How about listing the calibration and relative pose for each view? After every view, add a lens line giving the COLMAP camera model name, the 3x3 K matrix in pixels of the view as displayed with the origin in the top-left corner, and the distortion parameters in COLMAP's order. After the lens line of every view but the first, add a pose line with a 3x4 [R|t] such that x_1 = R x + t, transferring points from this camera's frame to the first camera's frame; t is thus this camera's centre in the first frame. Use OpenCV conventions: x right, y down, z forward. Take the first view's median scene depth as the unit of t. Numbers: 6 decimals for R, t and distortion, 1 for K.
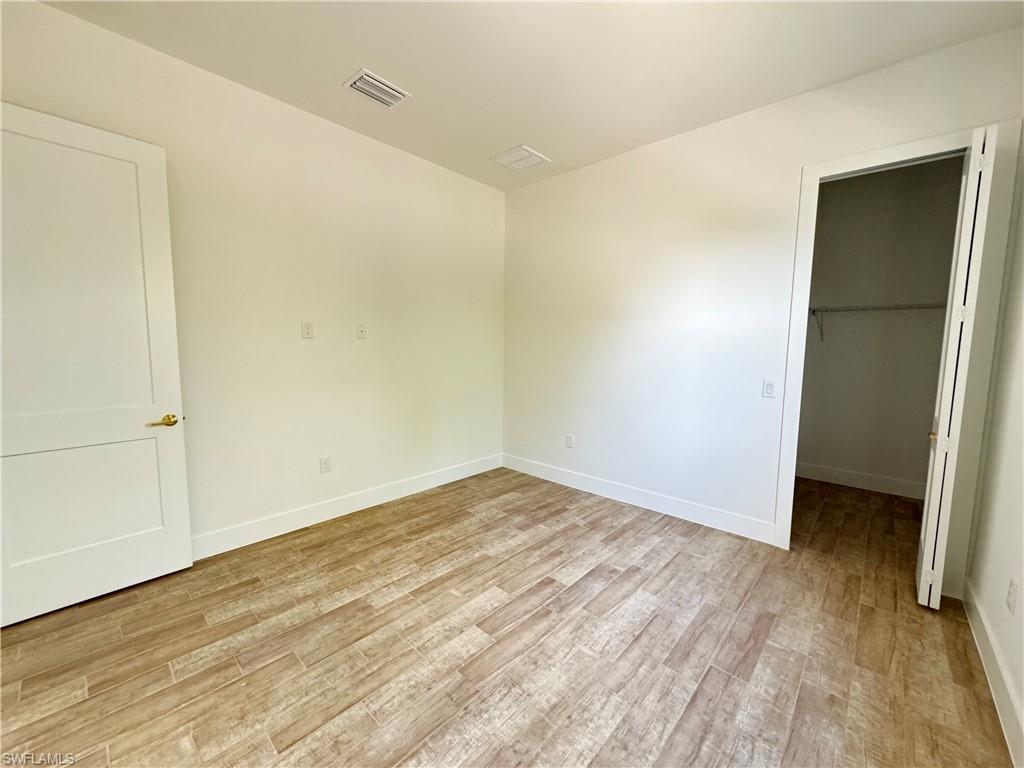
lens RADIAL K [[408.0, 0, 514.6], [0, 408.0, 386.9], [0, 0, 1]] dist [-0.001936, 0.000593]
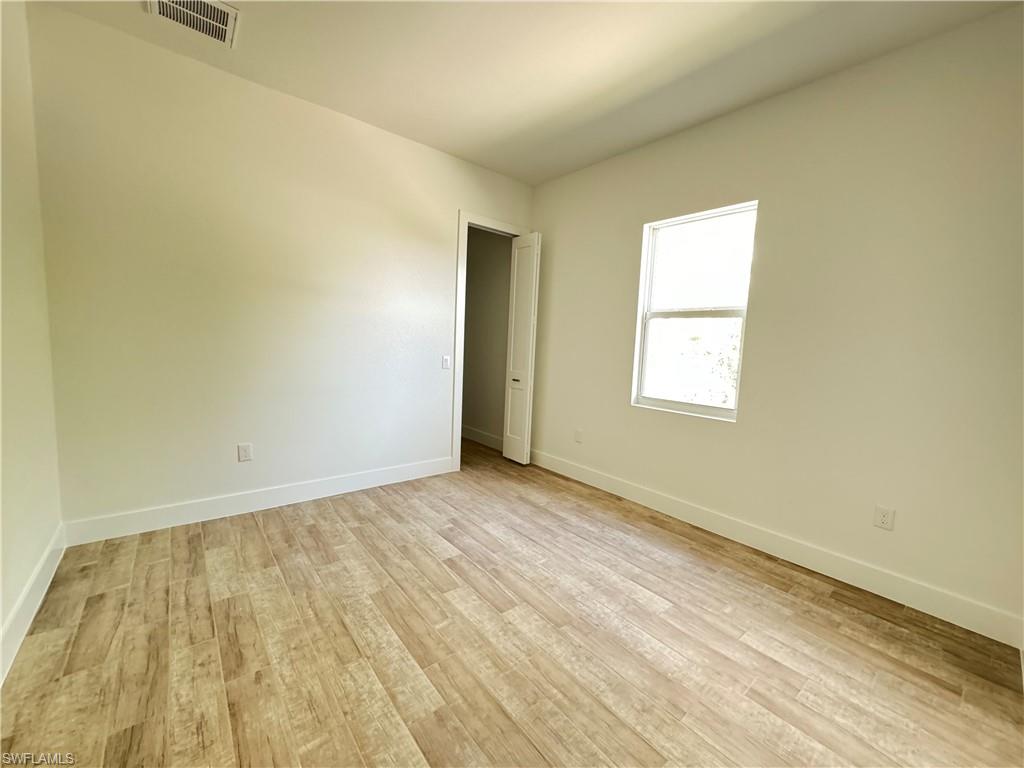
lens RADIAL K [[408.0, 0, 515.1], [0, 408.0, 383.1], [0, 0, 1]] dist [-0.001936, 0.000593]
pose [[0.136599, -0.105537, 0.984989, -0.750754], [0.061667, 0.993286, 0.097874, -0.048442], [-0.988705, 0.047372, 0.142190, 0.597378]]
